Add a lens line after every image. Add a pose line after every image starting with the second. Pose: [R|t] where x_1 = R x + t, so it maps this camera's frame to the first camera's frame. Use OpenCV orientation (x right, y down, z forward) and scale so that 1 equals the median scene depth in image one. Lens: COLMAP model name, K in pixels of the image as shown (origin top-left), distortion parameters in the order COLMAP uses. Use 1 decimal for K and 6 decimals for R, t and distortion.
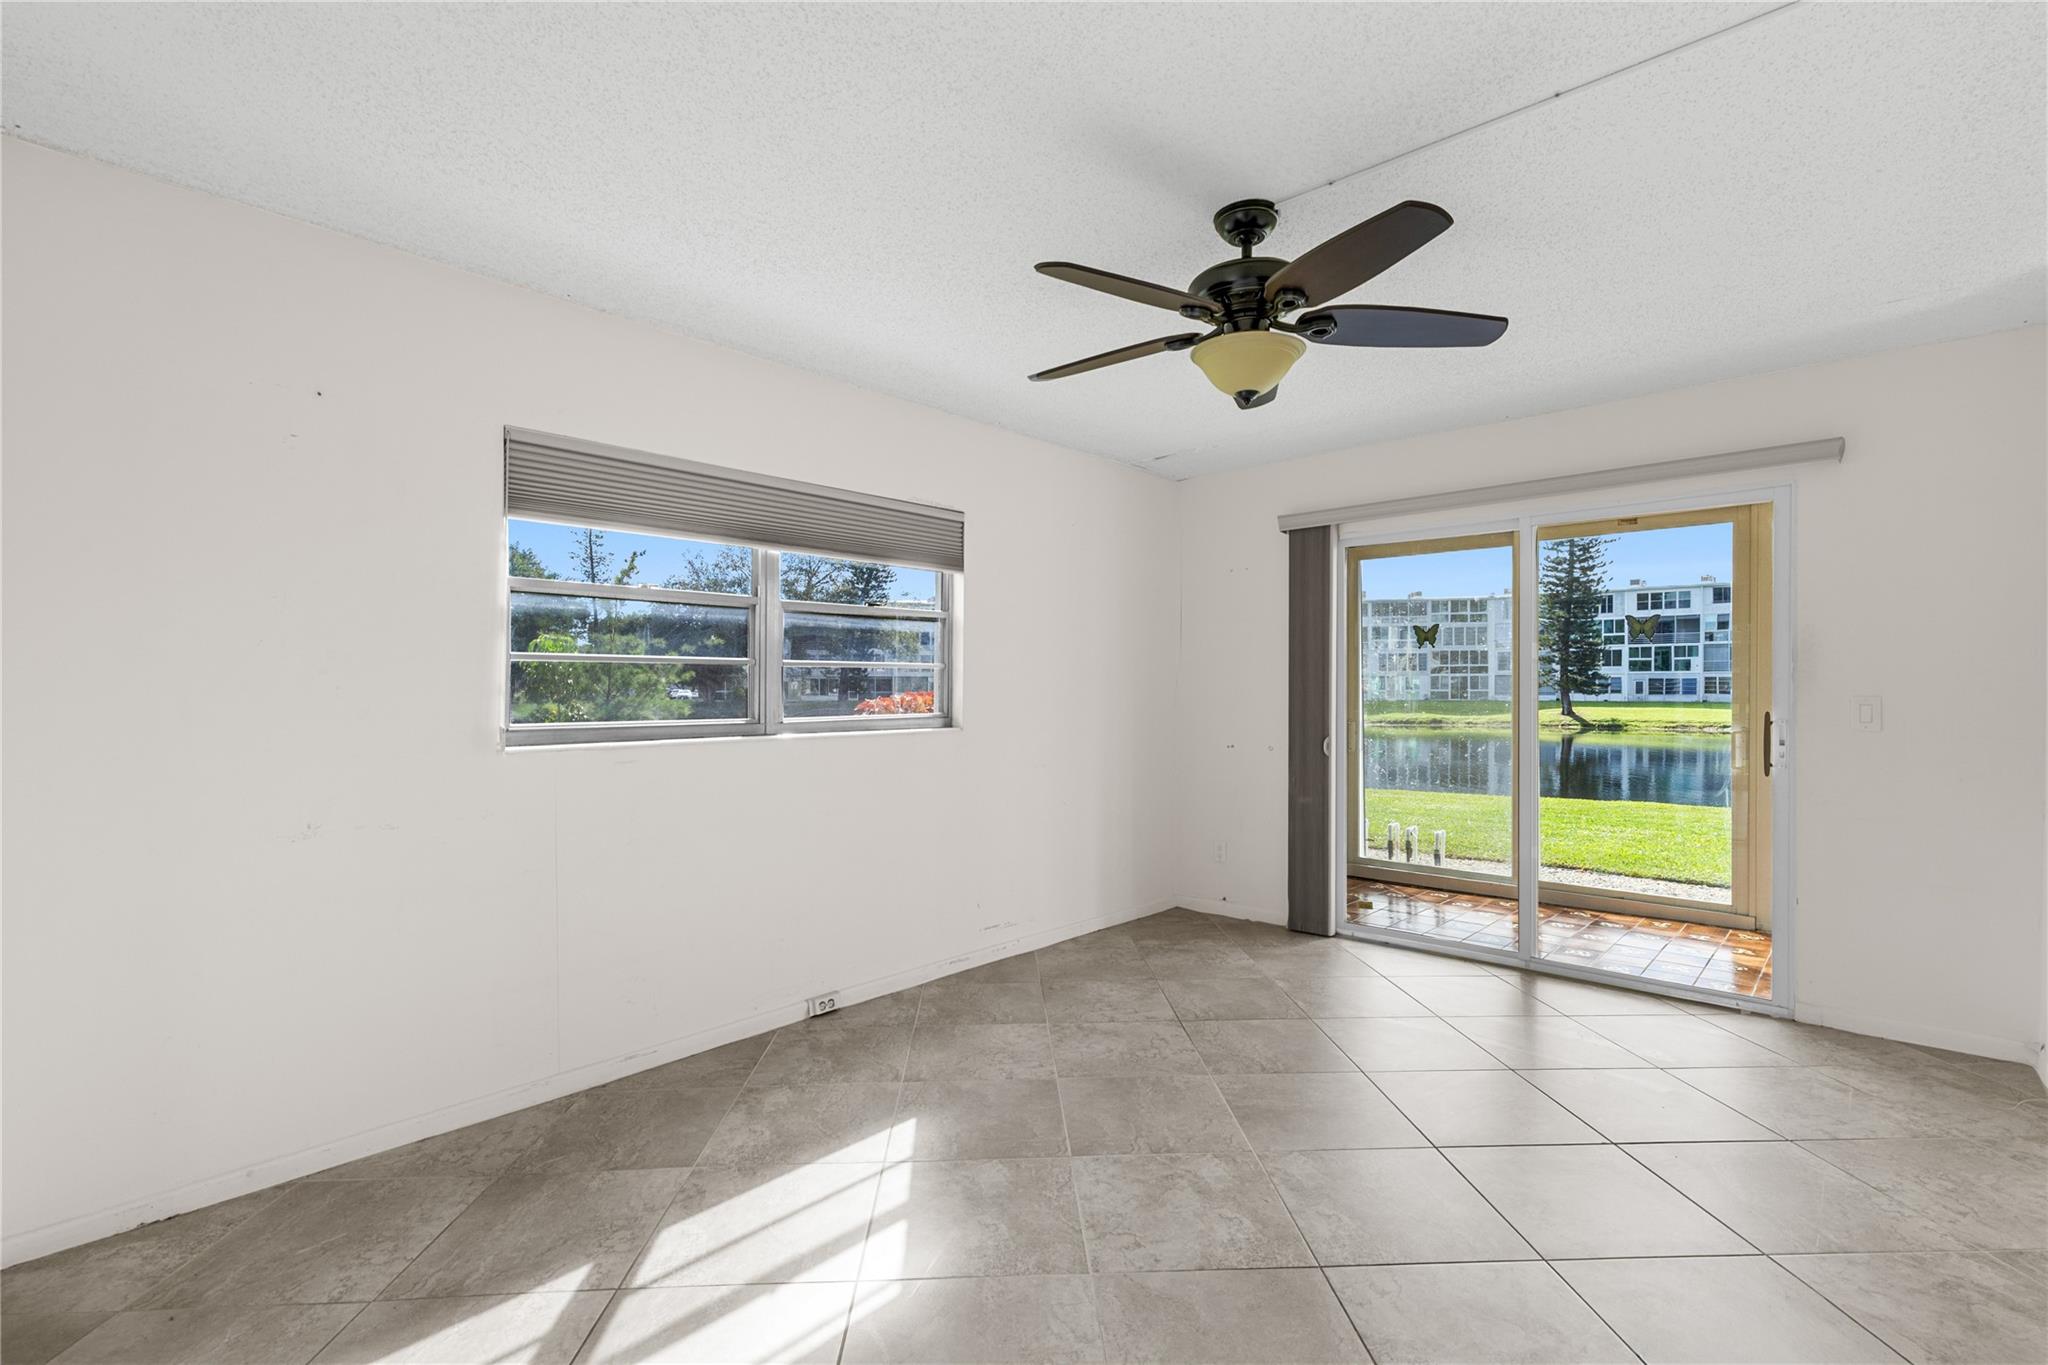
lens RADIAL K [[942.0, 0, 1030.9], [0, 942.0, 690.7], [0, 0, 1]] dist [-0.000294, -0.000256]
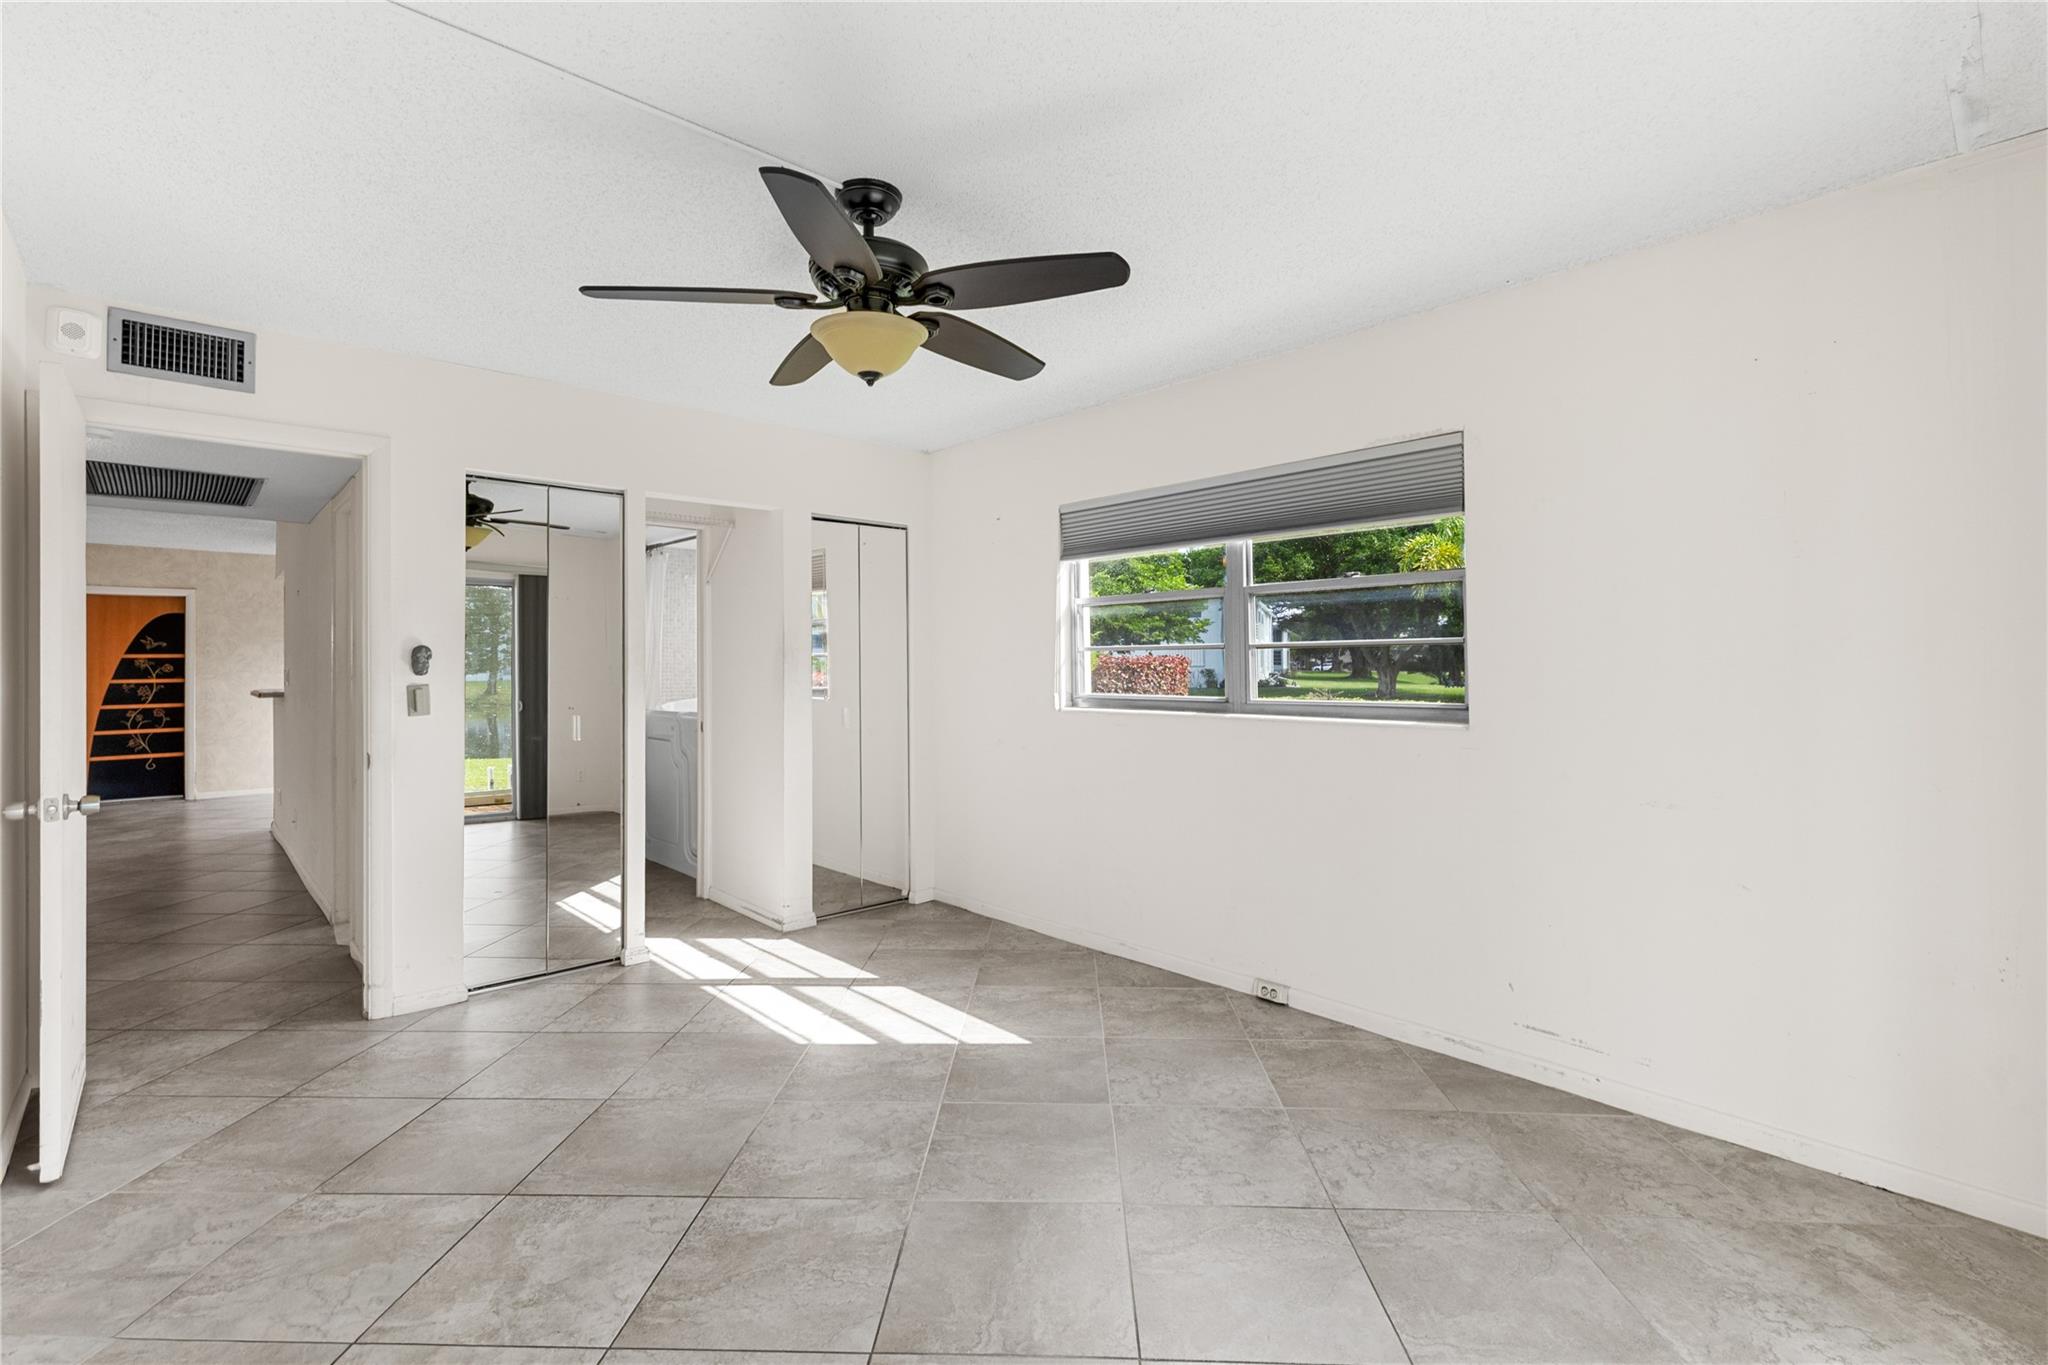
lens RADIAL K [[929.3, 0, 1029.9], [0, 929.3, 652.7], [0, 0, 1]] dist [0.000815, -0.000416]
pose [[-0.090702, -0.014221, -0.995777, 0.866523], [-0.001052, 0.999899, -0.014184, -0.008044], [0.995878, -0.000239, -0.090708, 0.935494]]
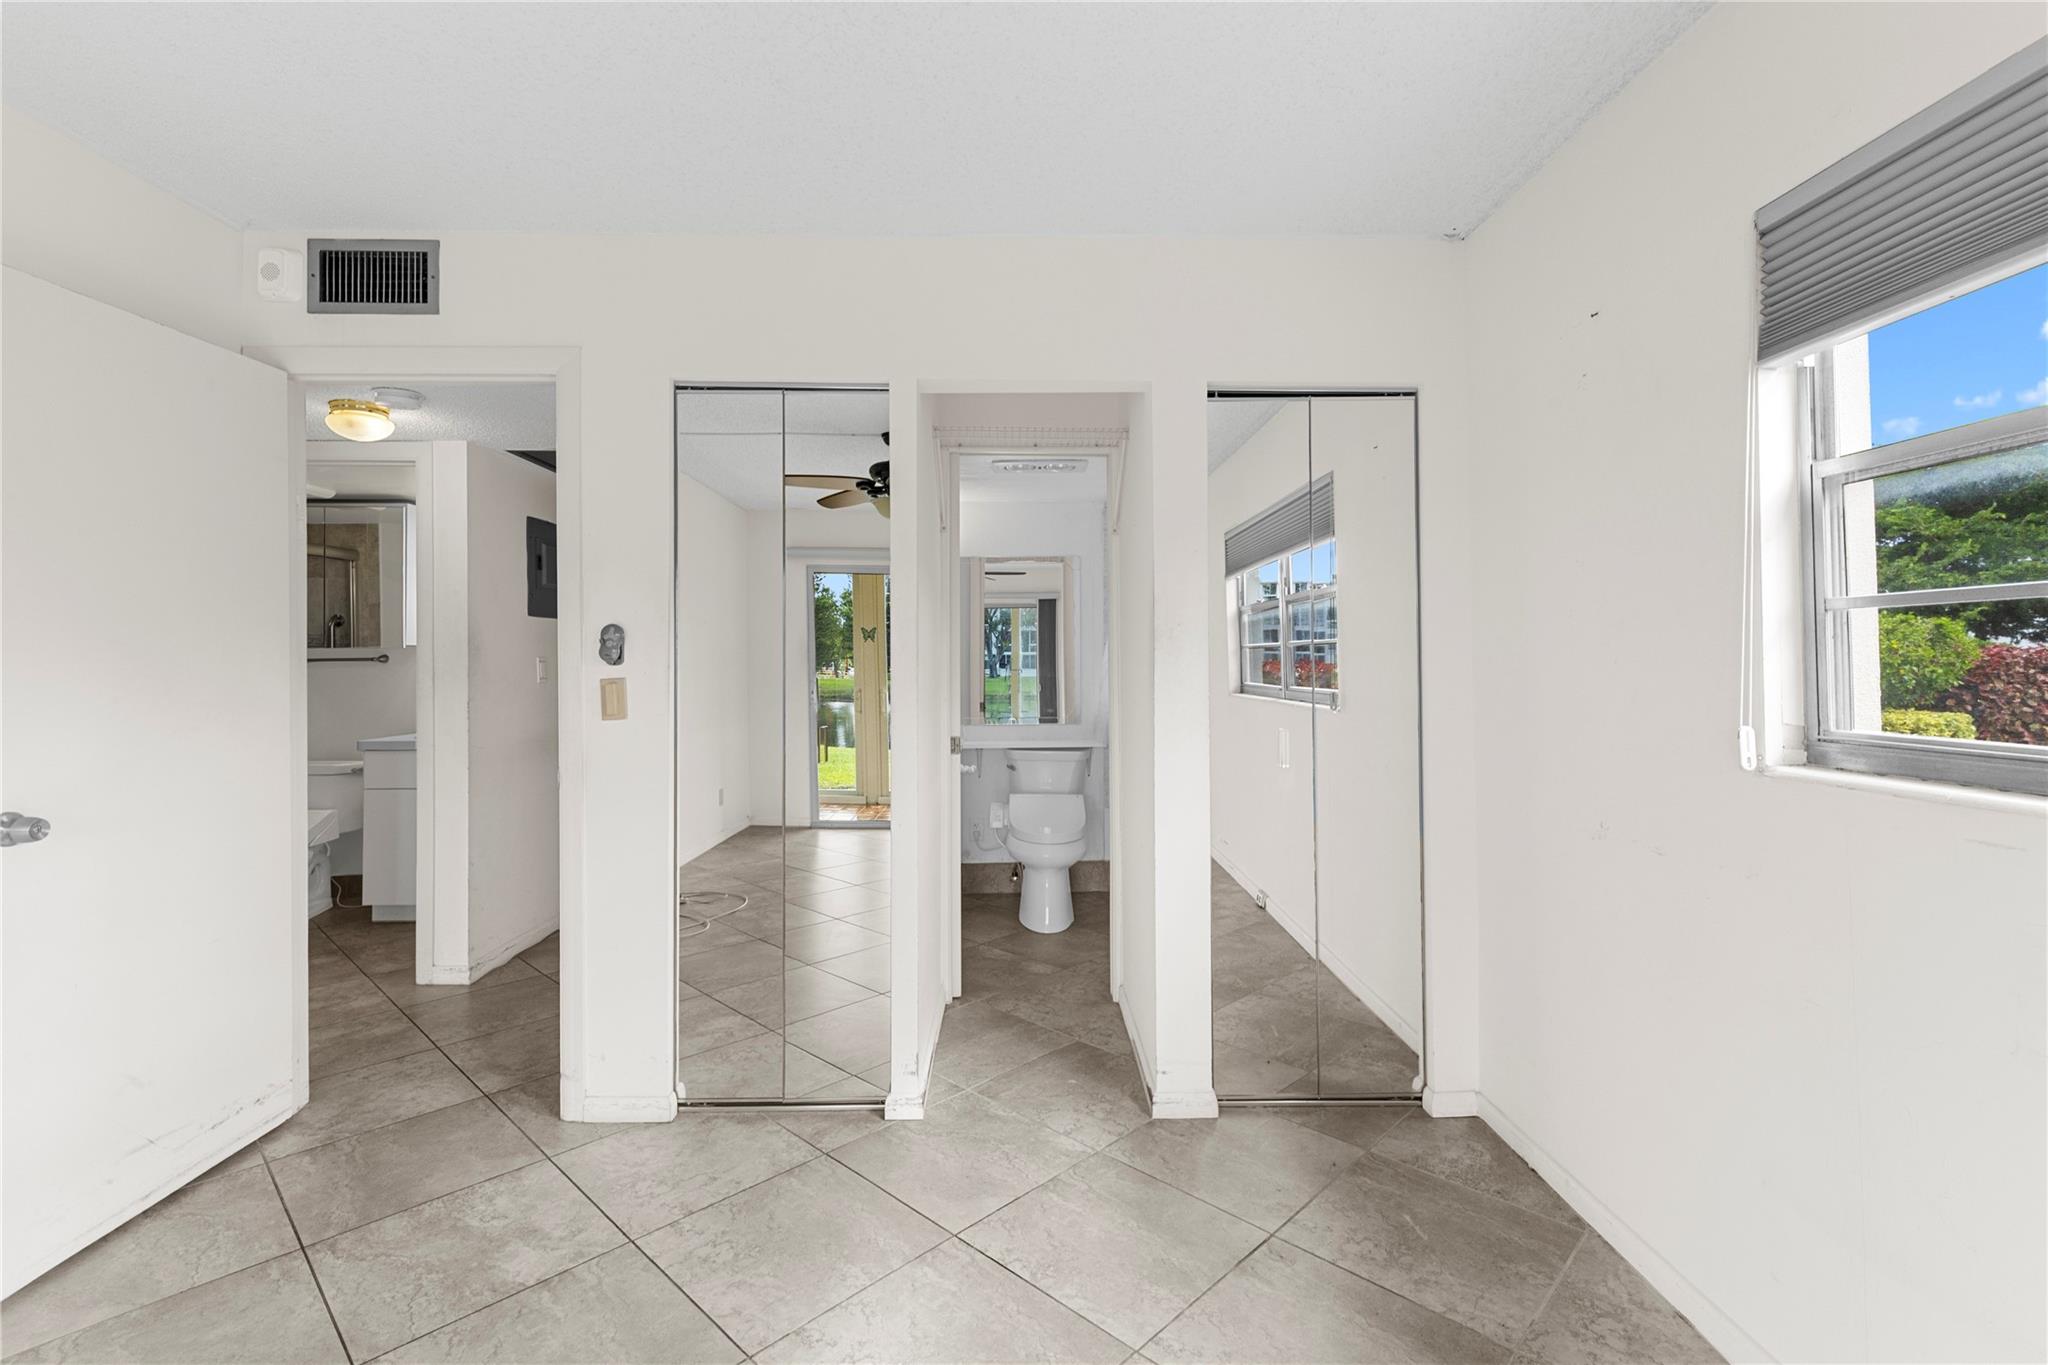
lens RADIAL K [[911.2, 0, 1029.3], [0, 911.2, 662.0], [0, 0, 1]] dist [-0.001205, -0.000421]
pose [[-0.724746, -0.006798, -0.688983, 0.132169], [-0.004706, 0.999977, -0.004916, 0.002391], [0.689000, -0.000320, -0.724761, 0.938988]]
